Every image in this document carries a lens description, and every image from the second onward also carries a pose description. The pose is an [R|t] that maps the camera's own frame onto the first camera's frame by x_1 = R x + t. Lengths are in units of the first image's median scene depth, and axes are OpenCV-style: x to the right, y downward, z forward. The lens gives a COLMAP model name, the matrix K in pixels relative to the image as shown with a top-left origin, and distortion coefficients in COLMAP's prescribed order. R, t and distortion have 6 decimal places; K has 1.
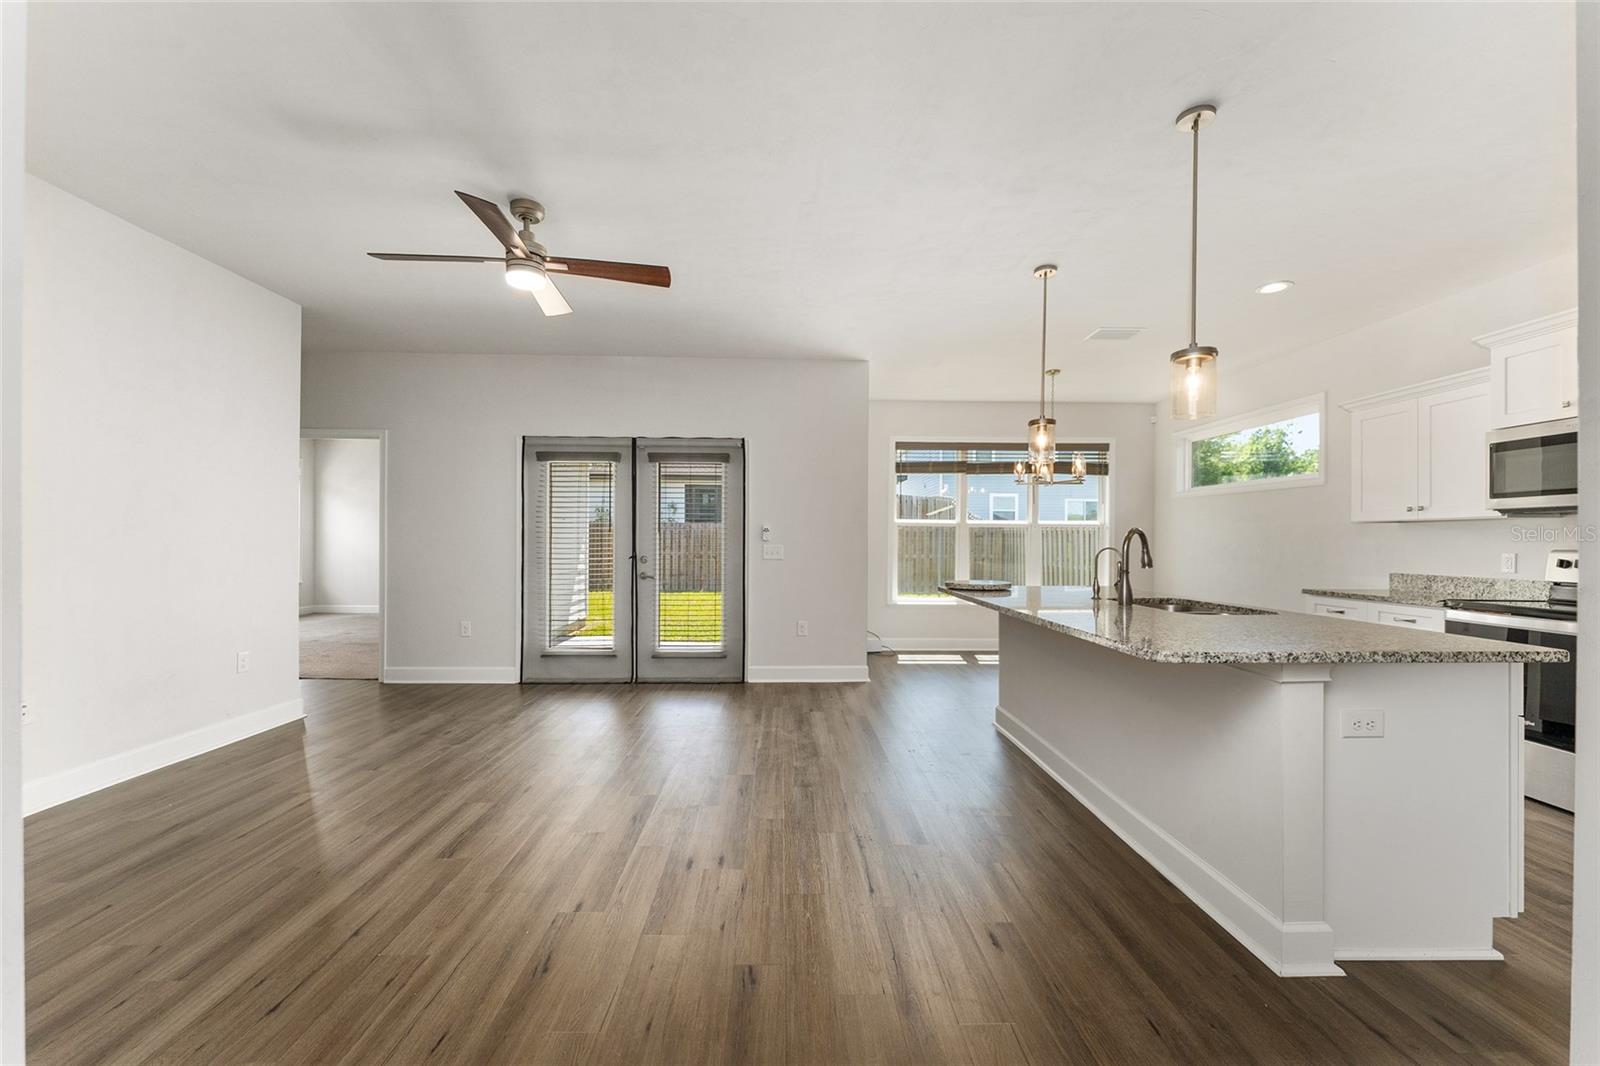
lens RADIAL K [[640.6, 0, 796.0], [0, 640.6, 531.5], [0, 0, 1]] dist [0.000753, -0.000692]
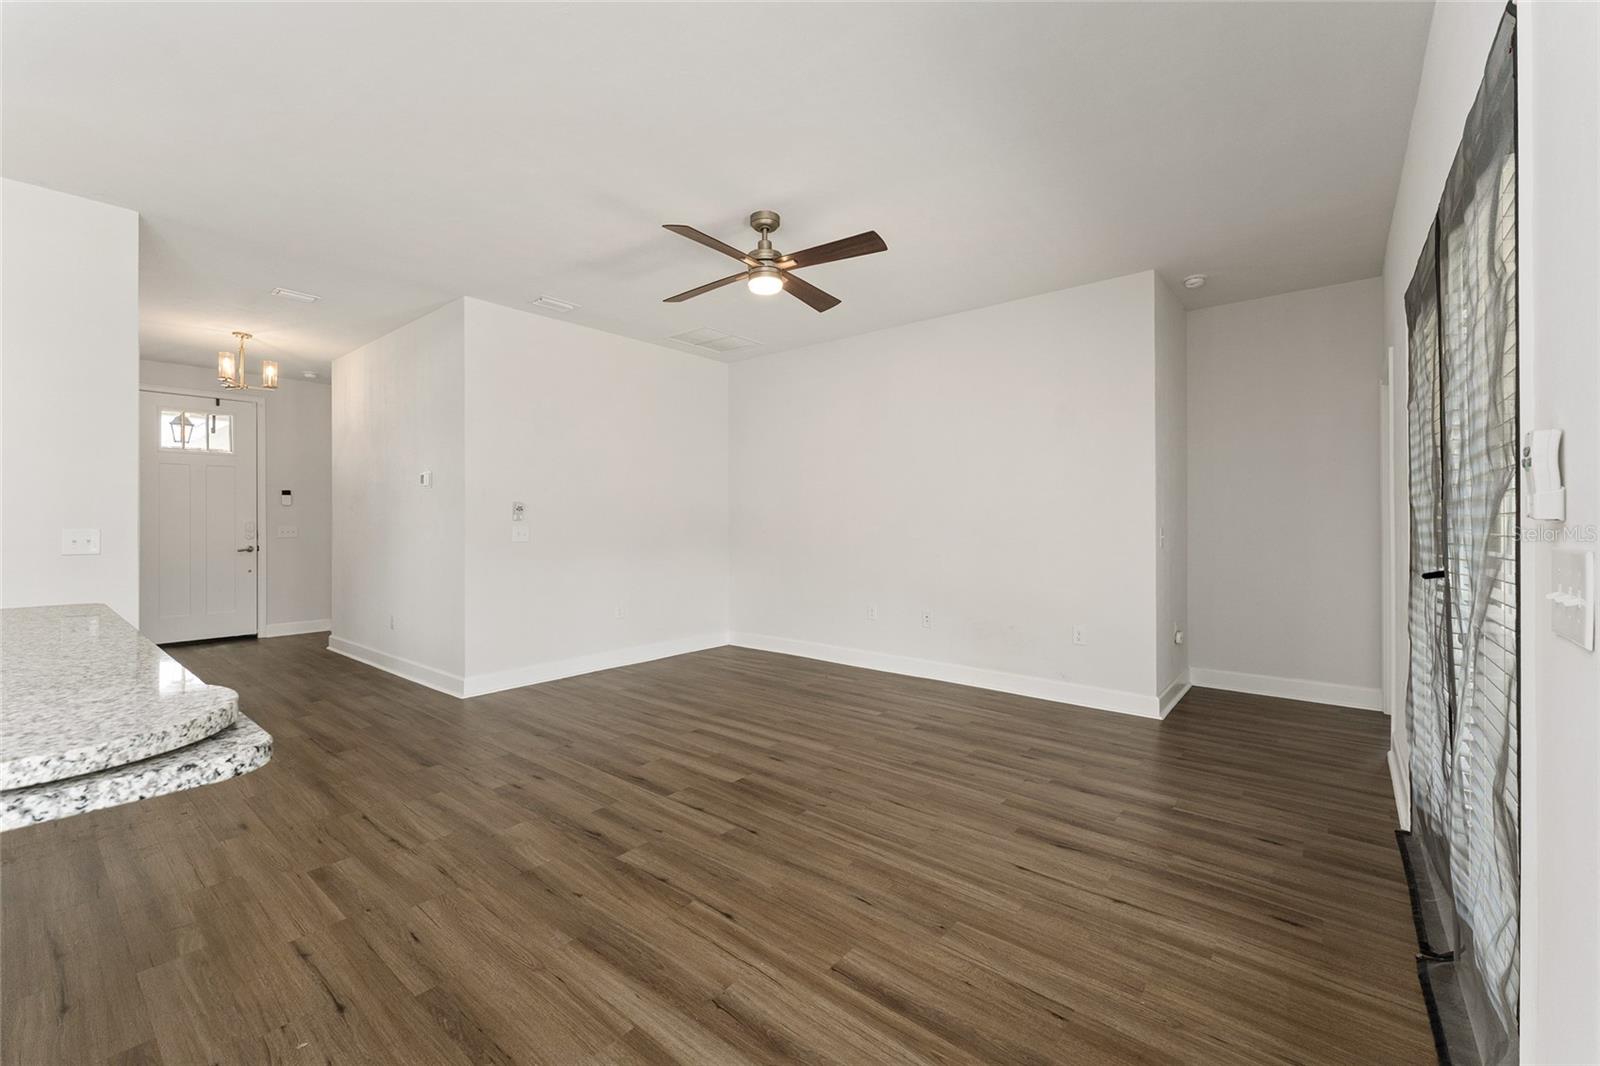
lens RADIAL K [[649.0, 0, 794.9], [0, 649.0, 524.9], [0, 0, 1]] dist [0.000442, -0.000349]
pose [[-0.655275, -0.001727, -0.755388, 0.384880], [0.009563, 0.999898, -0.010581, 0.032345], [0.755330, -0.014158, -0.655192, 1.827407]]
